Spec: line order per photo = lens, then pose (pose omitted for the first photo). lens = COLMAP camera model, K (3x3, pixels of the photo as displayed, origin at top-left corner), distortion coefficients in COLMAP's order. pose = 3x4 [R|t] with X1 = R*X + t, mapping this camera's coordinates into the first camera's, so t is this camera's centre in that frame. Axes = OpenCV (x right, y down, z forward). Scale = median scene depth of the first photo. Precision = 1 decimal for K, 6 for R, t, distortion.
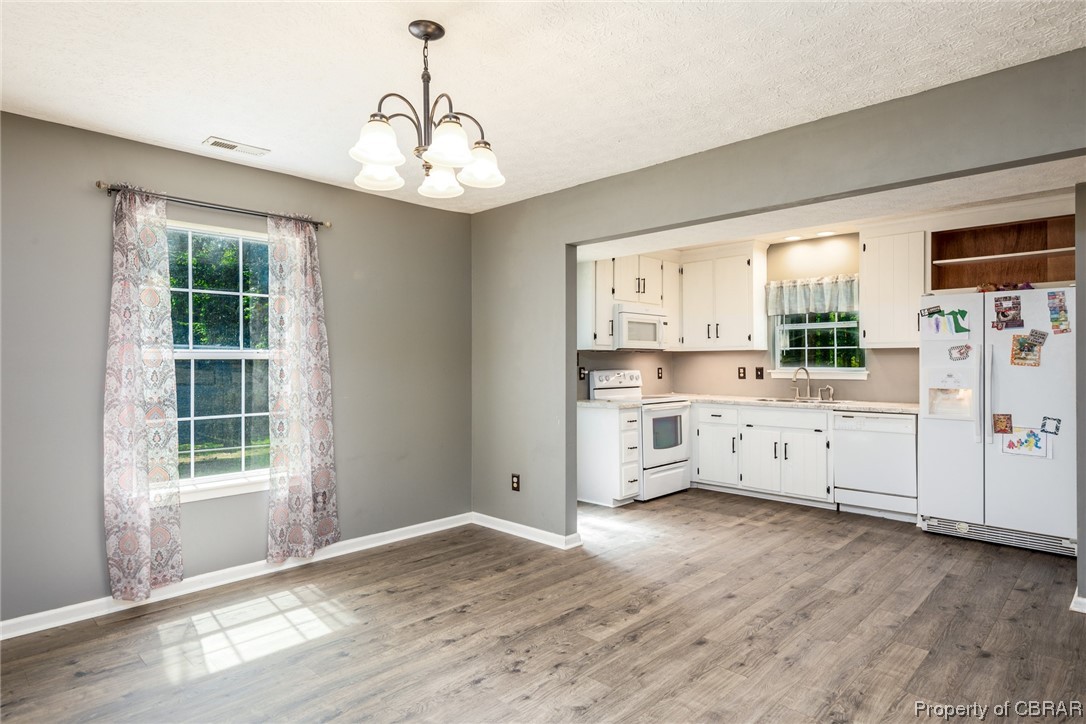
lens RADIAL K [[612.1, 0, 543.0], [0, 612.1, 362.0], [0, 0, 1]] dist [0.004056, 0.000638]
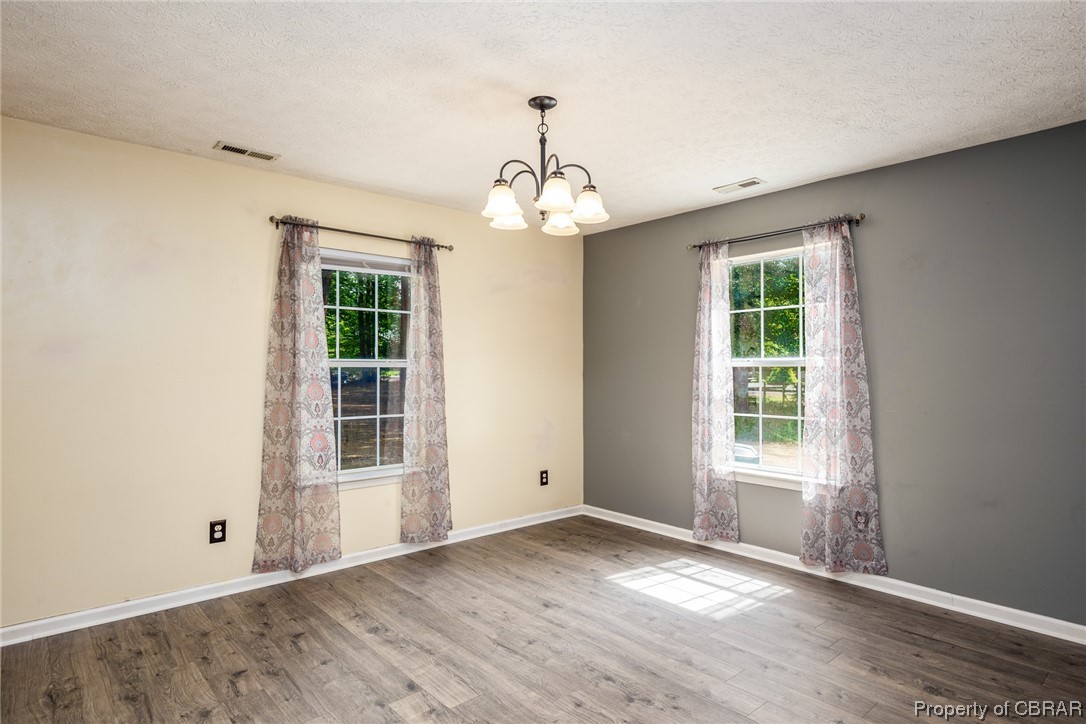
lens RADIAL K [[590.1, 0, 543.8], [0, 590.1, 370.3], [0, 0, 1]] dist [0.000494, -0.000354]
pose [[-0.082185, 0.007216, -0.996591, 0.659718], [-0.001181, 0.999972, 0.007337, -0.005317], [0.996616, 0.001780, -0.082174, 0.718815]]
